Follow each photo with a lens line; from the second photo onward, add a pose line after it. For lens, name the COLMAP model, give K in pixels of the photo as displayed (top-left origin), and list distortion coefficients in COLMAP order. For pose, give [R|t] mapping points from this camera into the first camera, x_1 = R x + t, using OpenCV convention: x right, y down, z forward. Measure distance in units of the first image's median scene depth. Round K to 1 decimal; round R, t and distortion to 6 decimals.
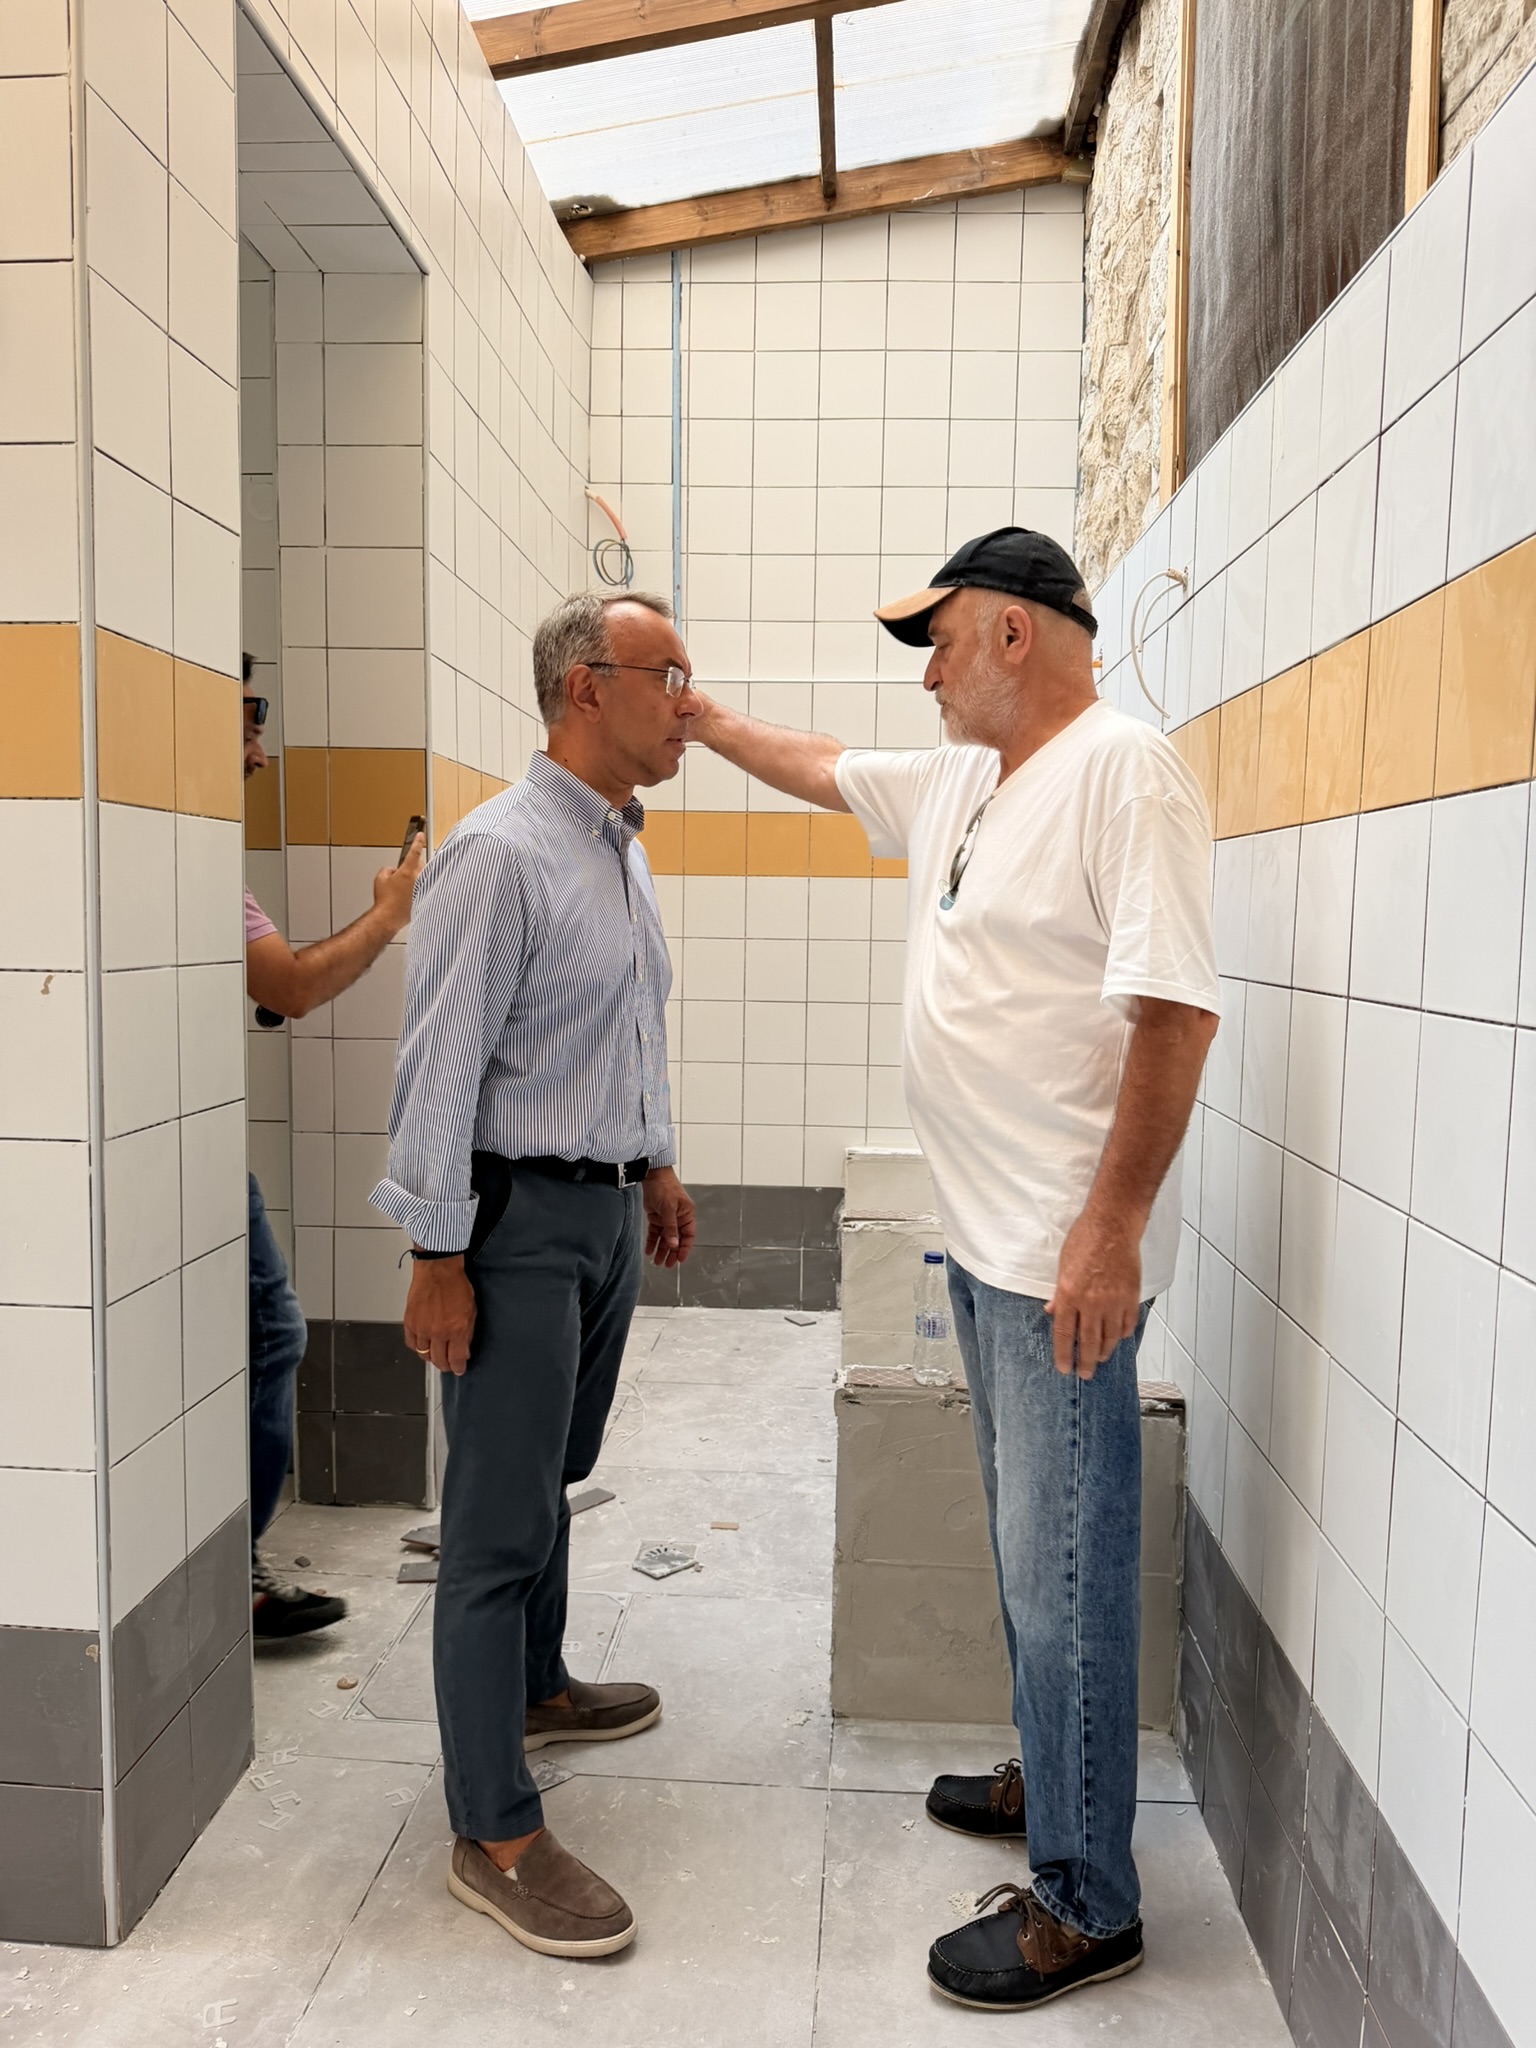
lens RADIAL K [[1371.5, 0, 768.0], [0, 1371.5, 1024.0], [0, 0, 1]] dist [0.000027, -0.040774]
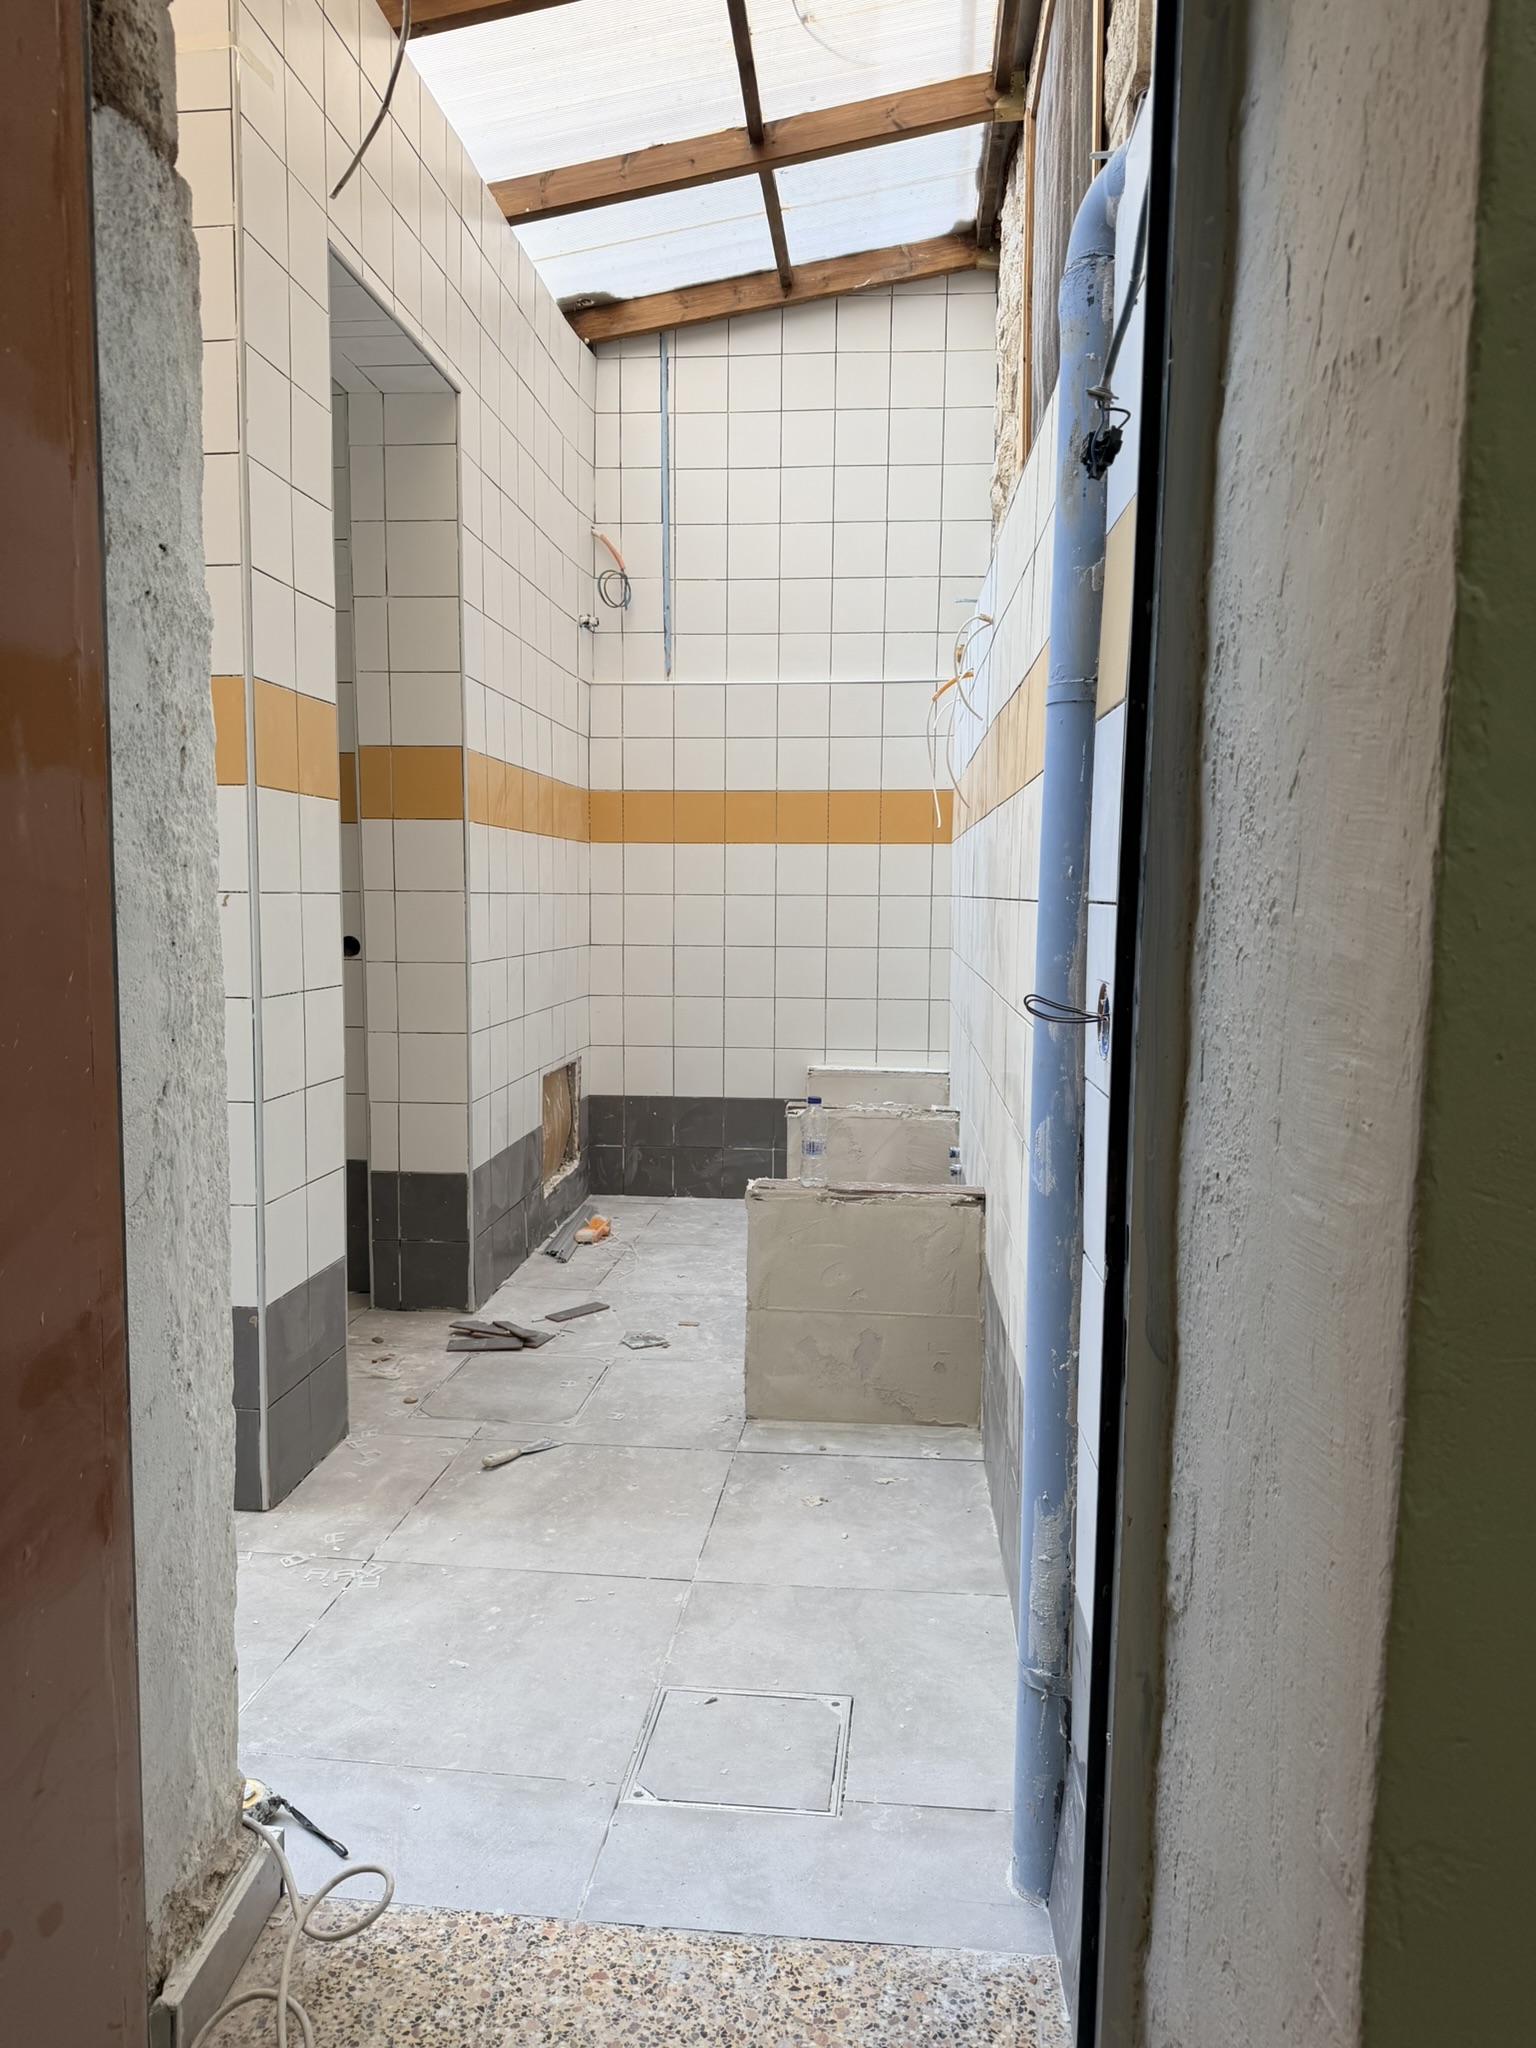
lens RADIAL K [[1411.2, 0, 768.0], [0, 1411.2, 1024.0], [0, 0, 1]] dist [0.039238, -0.126657]
pose [[0.999203, -0.005942, -0.039472, 0.085450], [0.006254, 0.999950, 0.007779, 0.052157], [0.039424, -0.008019, 0.999190, -0.313038]]
